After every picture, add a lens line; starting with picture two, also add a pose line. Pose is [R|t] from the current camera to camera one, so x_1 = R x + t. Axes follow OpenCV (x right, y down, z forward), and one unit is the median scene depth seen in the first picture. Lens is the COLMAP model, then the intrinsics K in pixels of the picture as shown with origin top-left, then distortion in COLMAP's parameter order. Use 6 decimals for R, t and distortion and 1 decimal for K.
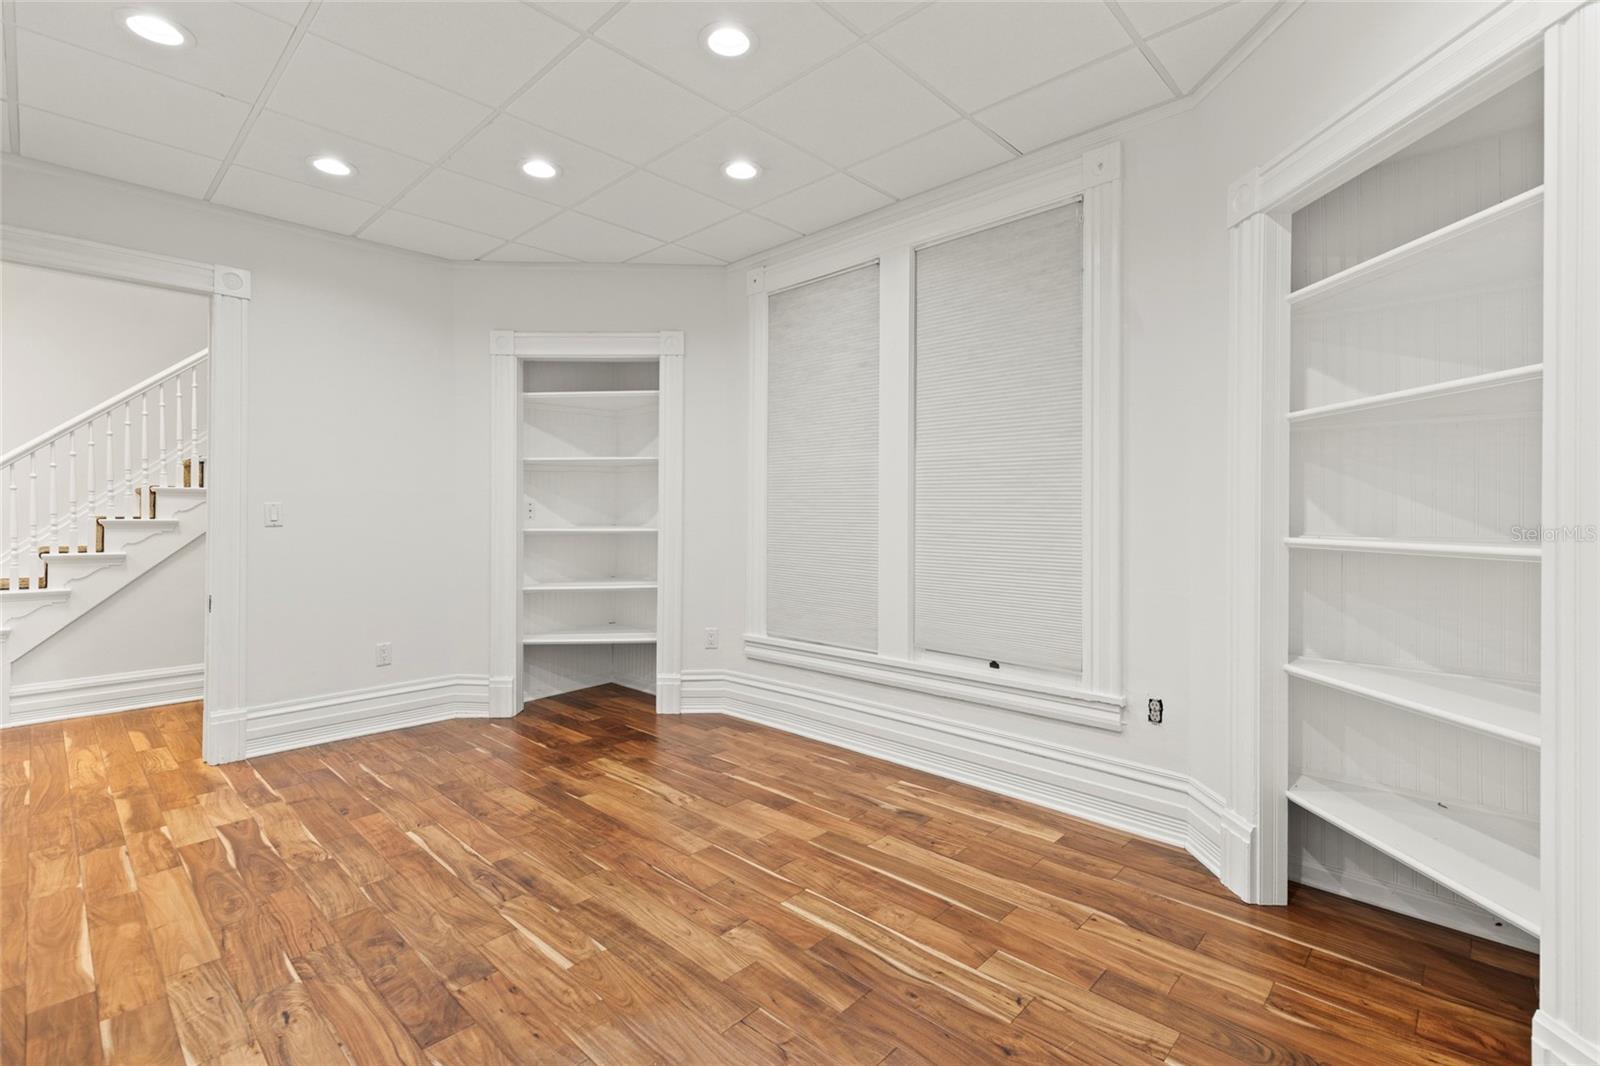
lens RADIAL K [[729.8, 0, 803.2], [0, 729.8, 499.4], [0, 0, 1]] dist [-0.006119, -0.001022]
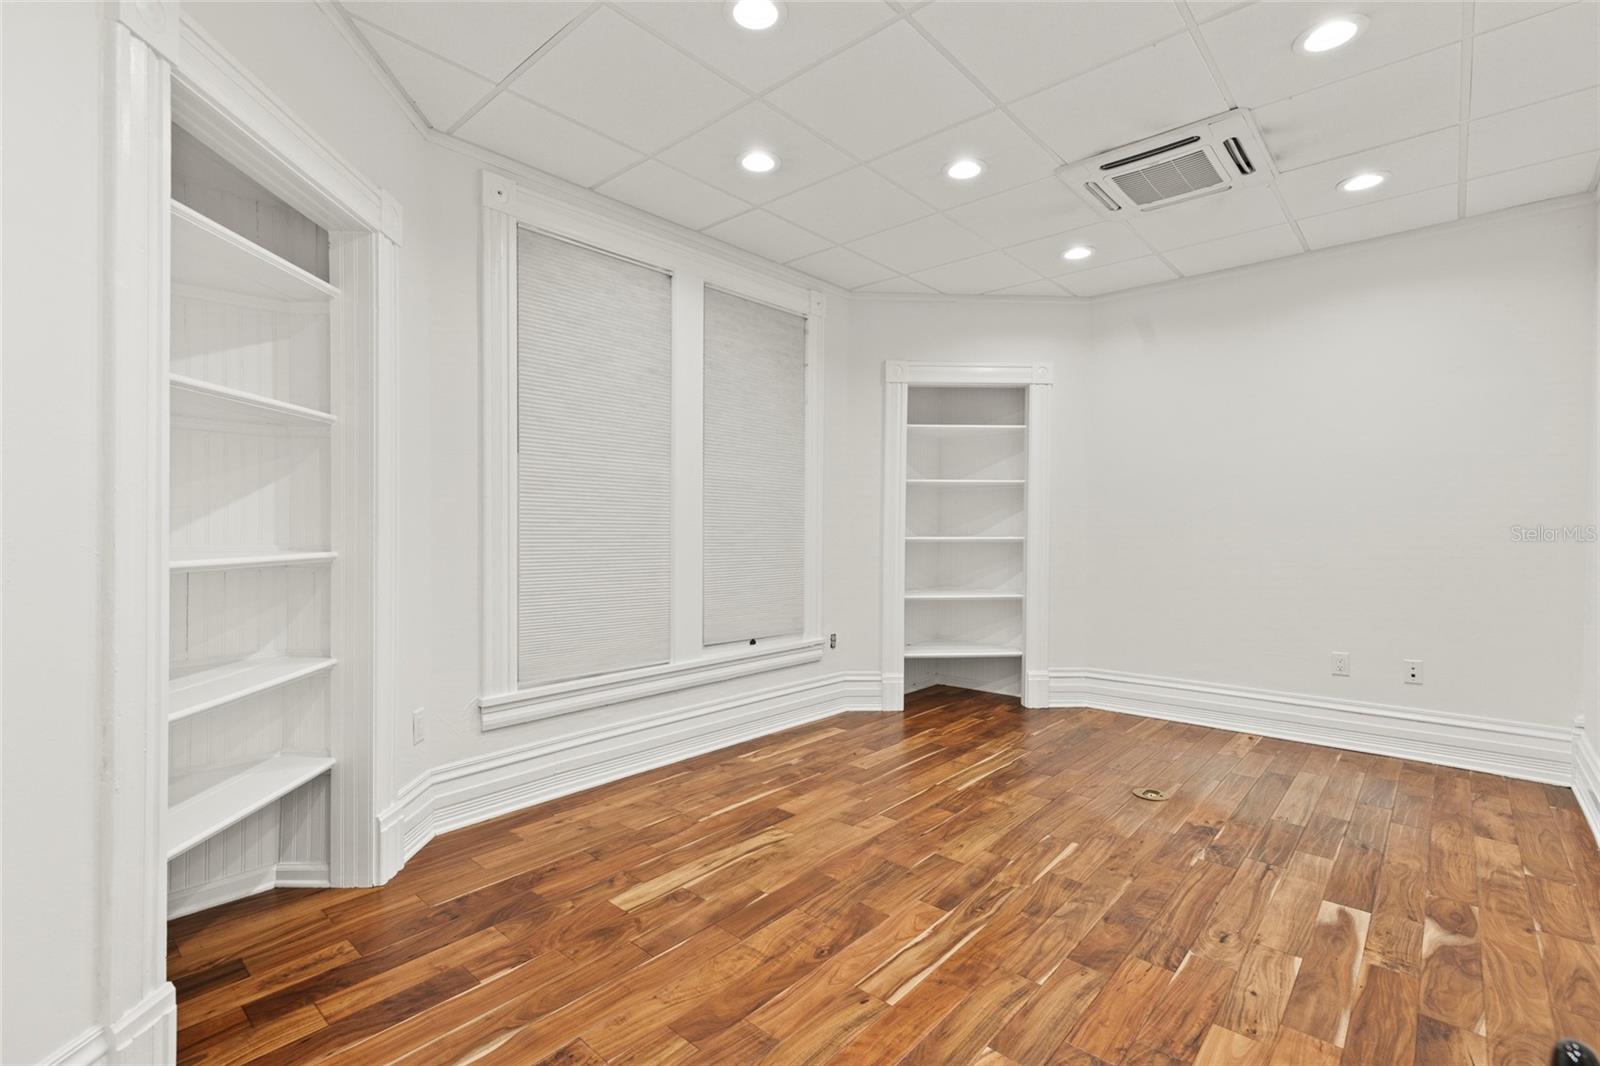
lens RADIAL K [[729.8, 0, 799.5], [0, 729.8, 535.7], [0, 0, 1]] dist [-0.006119, -0.001022]
pose [[-0.028732, -0.014221, 0.999486, -1.044402], [-0.019554, 0.999715, 0.013662, 0.017818], [-0.999396, -0.019151, -0.029001, 0.964868]]
